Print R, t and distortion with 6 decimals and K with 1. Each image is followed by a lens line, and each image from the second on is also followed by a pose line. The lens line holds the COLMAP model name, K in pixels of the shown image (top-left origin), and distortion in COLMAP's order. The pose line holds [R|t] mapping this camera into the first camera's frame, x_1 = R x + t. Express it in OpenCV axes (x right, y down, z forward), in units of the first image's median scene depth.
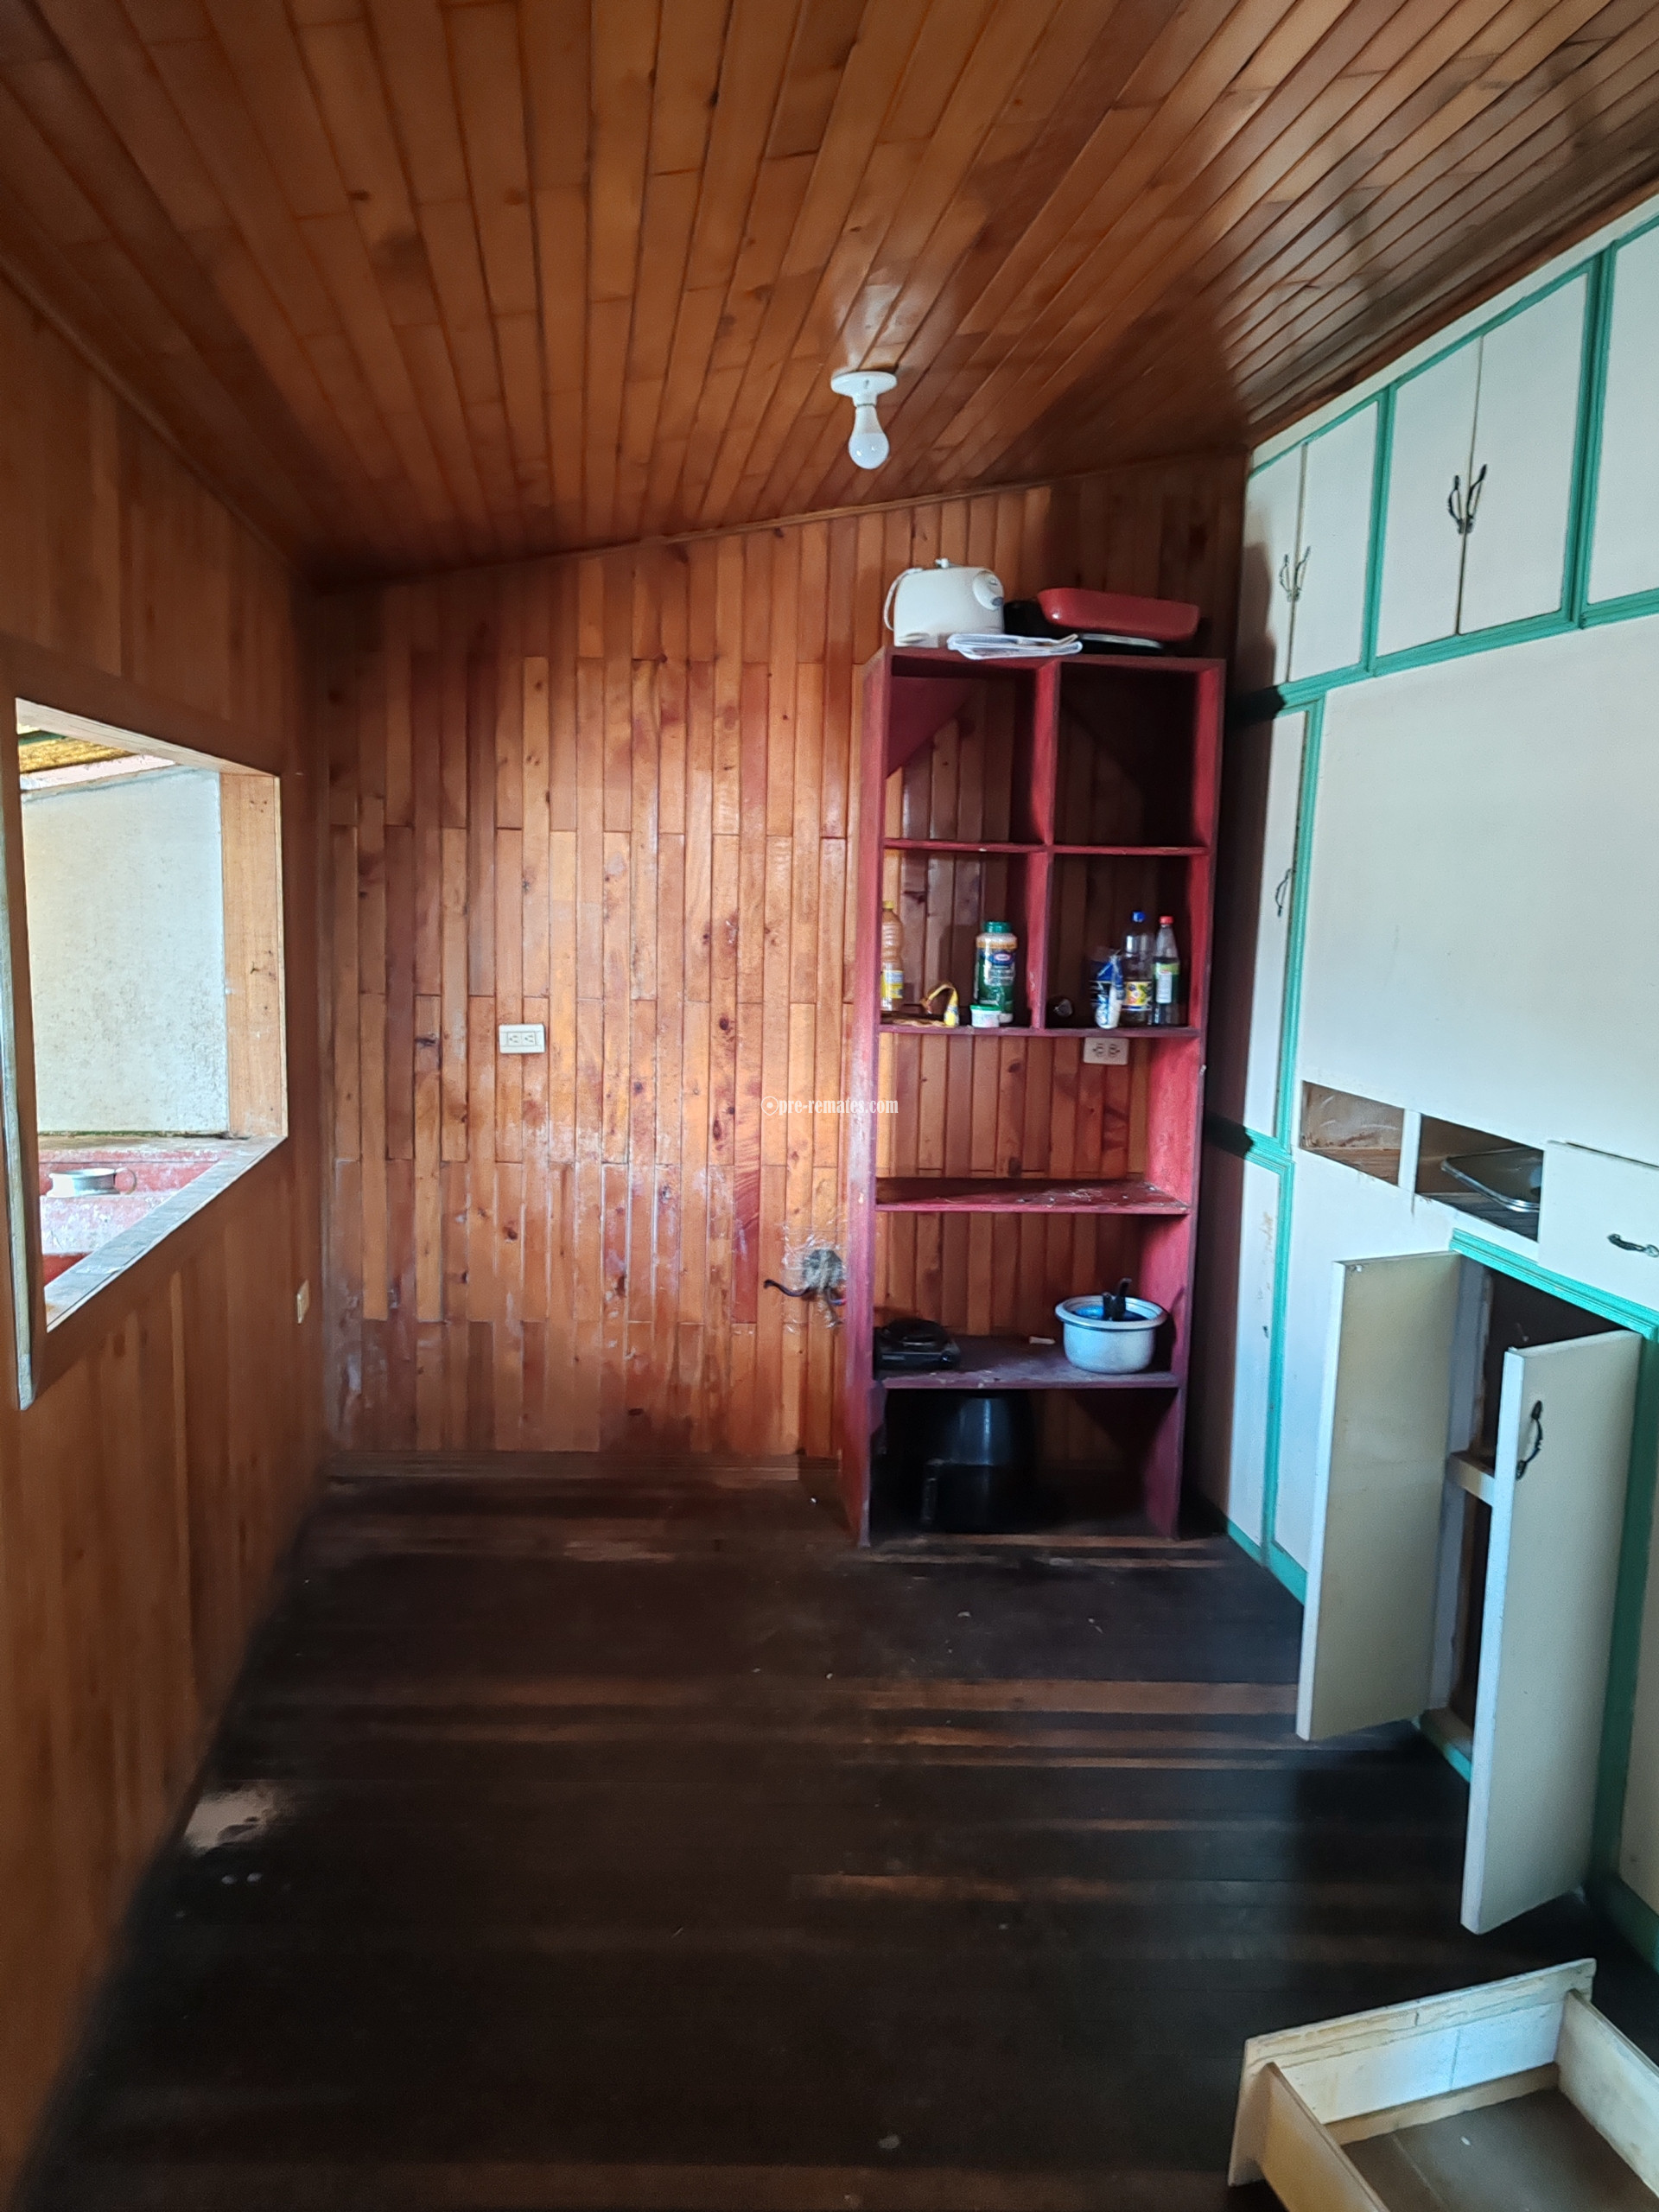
lens RADIAL K [[1712.9, 0, 829.5], [0, 1712.9, 1106.0], [0, 0, 1]] dist [0.044872, -0.046667]
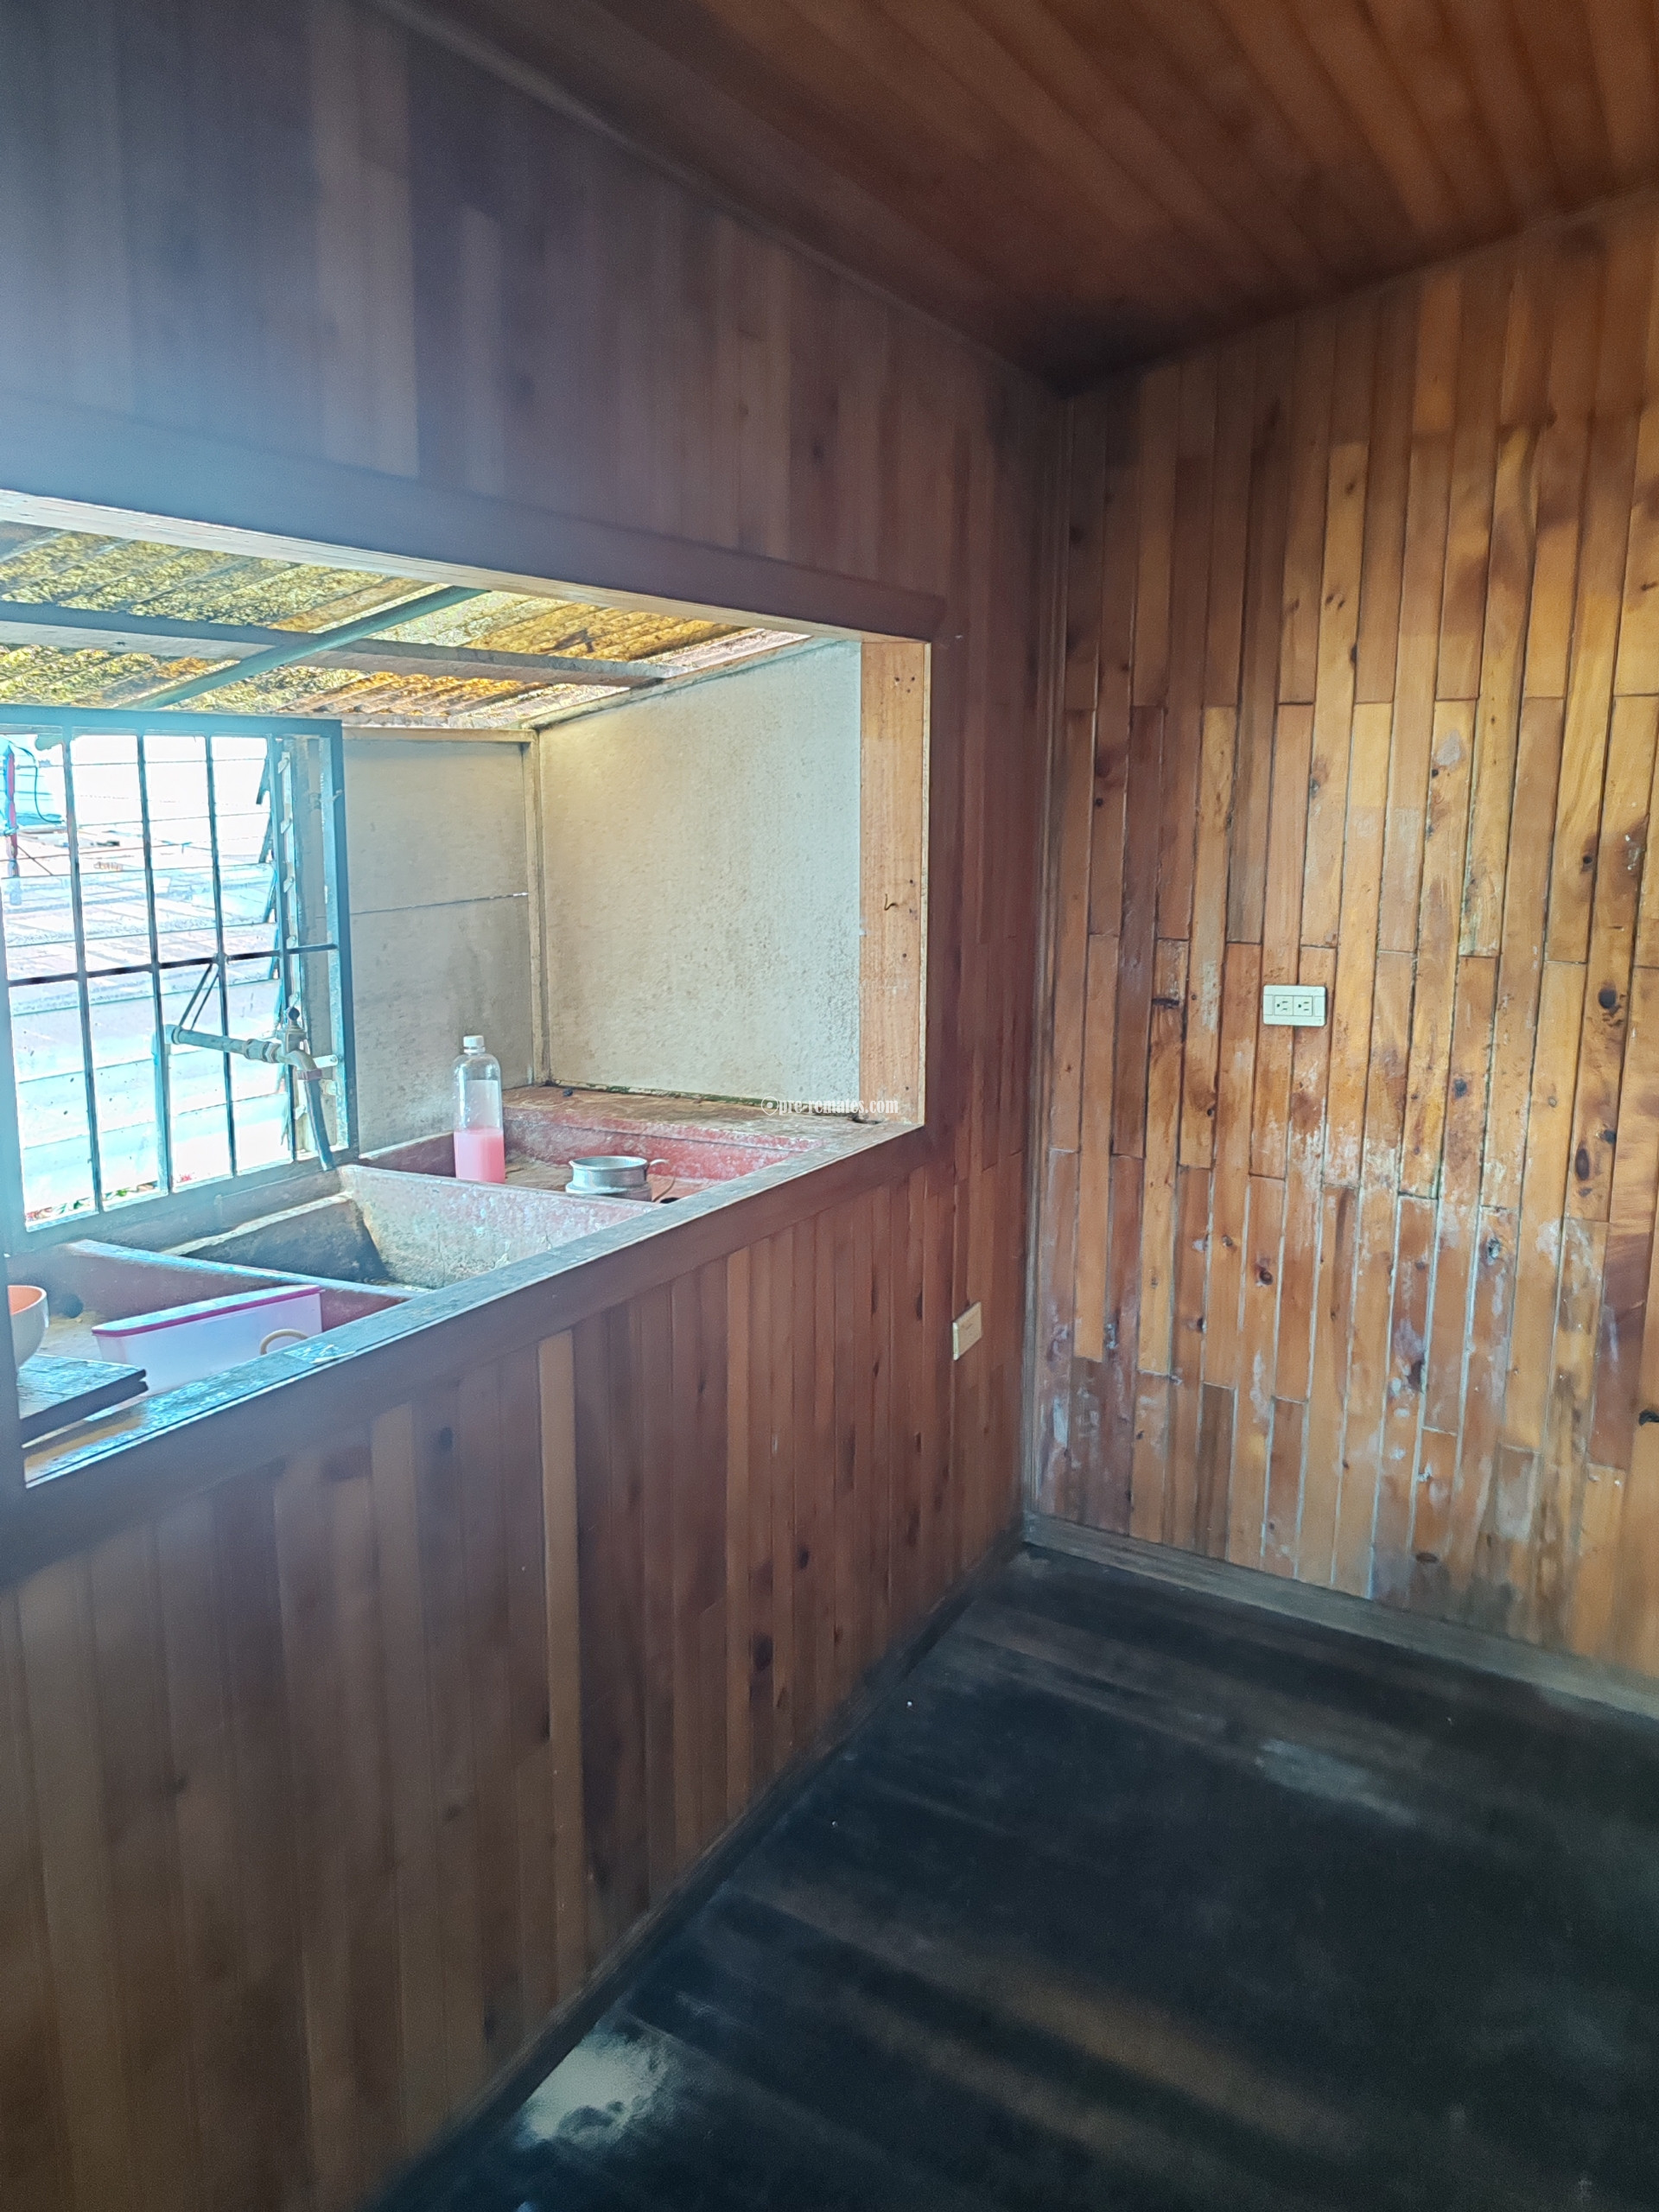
lens RADIAL K [[1712.9, 0, 829.5], [0, 1712.9, 1106.0], [0, 0, 1]] dist [0.044872, -0.046667]
pose [[0.815055, 0.089294, -0.572461, 0.072432], [-0.060312, 0.995761, 0.069450, -0.035603], [0.576236, -0.022080, 0.816985, 0.312386]]
